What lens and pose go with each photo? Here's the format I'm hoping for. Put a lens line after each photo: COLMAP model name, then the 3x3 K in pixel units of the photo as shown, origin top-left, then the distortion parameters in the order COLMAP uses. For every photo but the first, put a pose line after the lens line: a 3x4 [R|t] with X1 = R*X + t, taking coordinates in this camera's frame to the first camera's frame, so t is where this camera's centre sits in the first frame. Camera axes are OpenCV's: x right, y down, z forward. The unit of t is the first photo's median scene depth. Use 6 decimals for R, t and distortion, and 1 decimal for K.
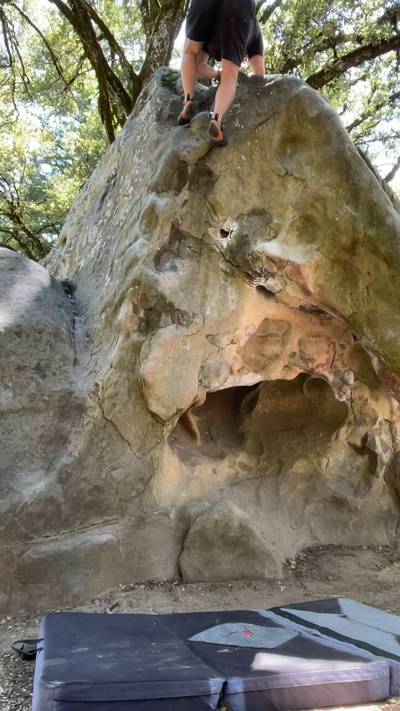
lens RADIAL K [[521.9, 0, 203.7], [0, 521.9, 362.1], [0, 0, 1]] dist [0.001590, -0.011558]
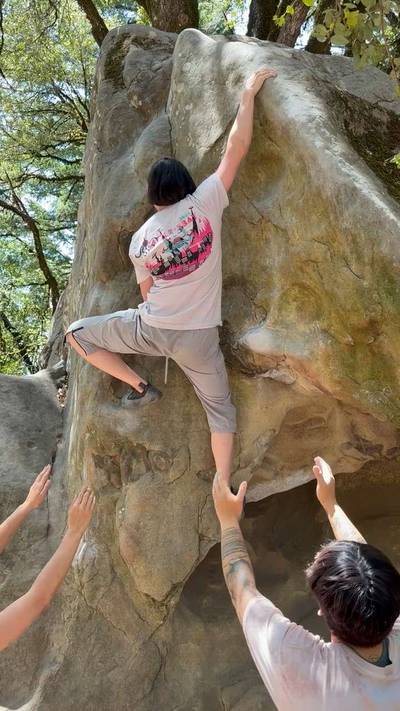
lens RADIAL K [[664.0, 0, 200.2], [0, 664.0, 356.6], [0, 0, 1]] dist [0.023226, 0.000000]
pose [[0.929996, -0.169718, -0.326042, 0.339785], [0.226343, 0.963319, 0.144171, -0.341703], [0.289614, -0.207876, 0.934297, 0.154178]]
